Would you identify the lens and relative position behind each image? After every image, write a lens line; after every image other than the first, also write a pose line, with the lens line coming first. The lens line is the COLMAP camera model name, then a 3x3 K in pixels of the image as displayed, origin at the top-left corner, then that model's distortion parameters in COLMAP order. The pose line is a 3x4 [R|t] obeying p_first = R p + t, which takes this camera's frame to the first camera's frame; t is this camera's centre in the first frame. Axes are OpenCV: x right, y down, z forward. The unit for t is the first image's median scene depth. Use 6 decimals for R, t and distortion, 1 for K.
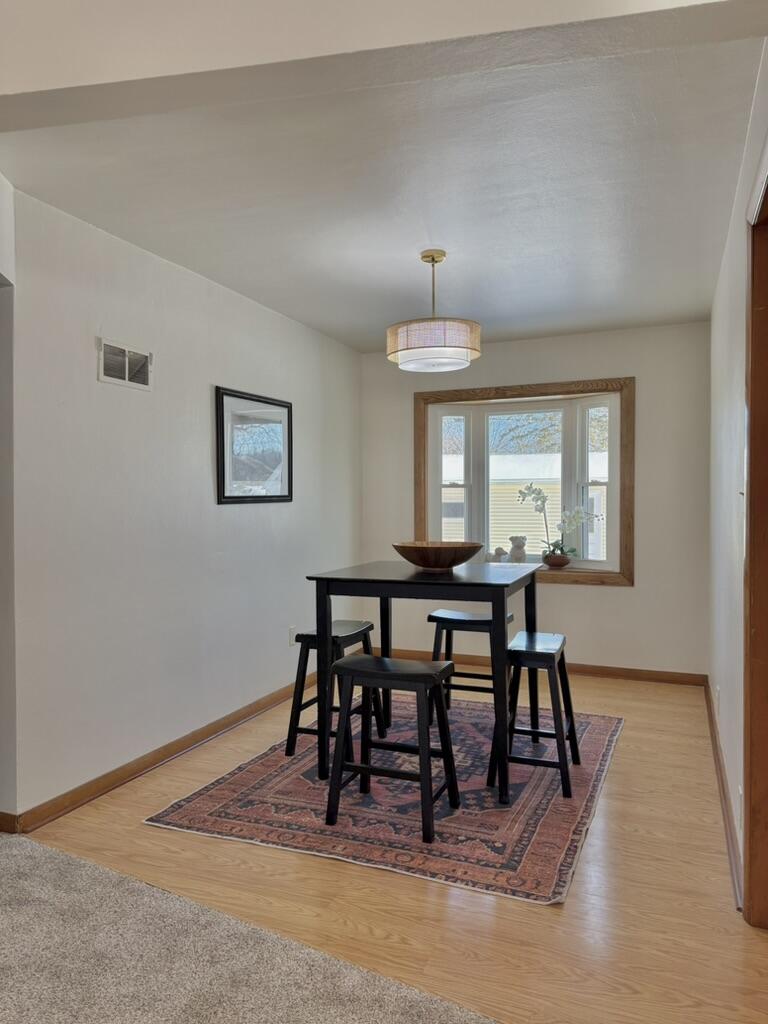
lens RADIAL K [[718.2, 0, 384.0], [0, 718.2, 512.0], [0, 0, 1]] dist [0.093787, -0.117226]
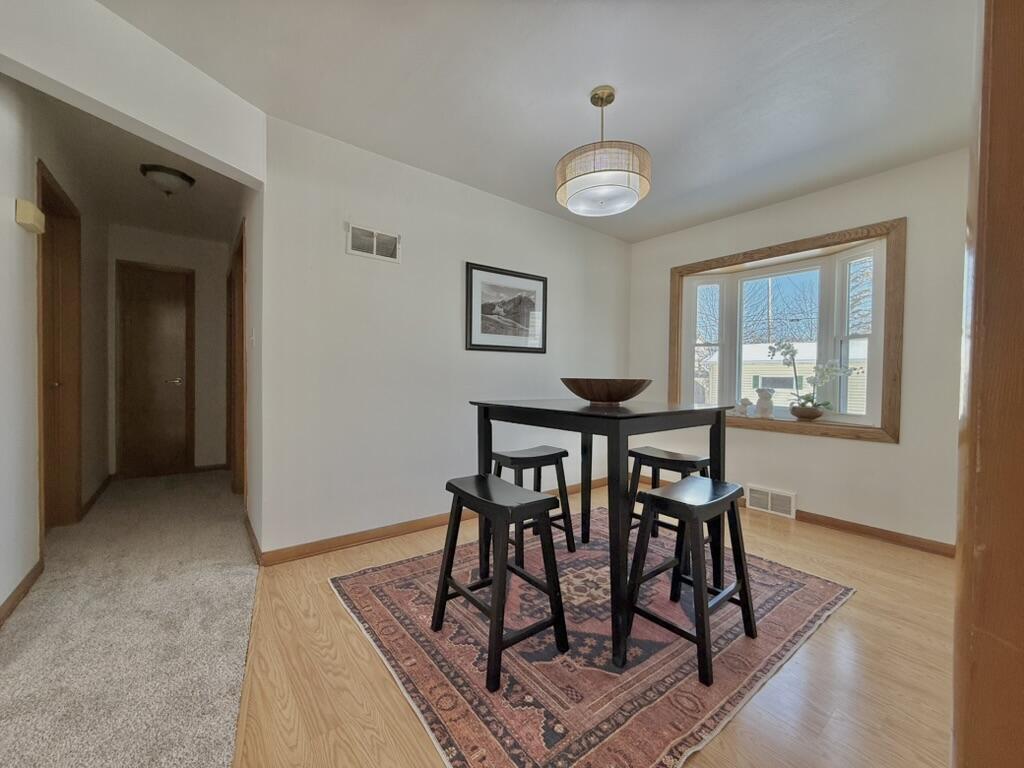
lens RADIAL K [[407.7, 0, 507.2], [0, 407.7, 383.4], [0, 0, 1]] dist [0.000563, 0.000139]
pose [[0.865645, 0.024805, -0.500043, 0.217299], [-0.025945, 0.999652, 0.004674, 0.046068], [0.499985, 0.008928, 0.865988, 0.381592]]
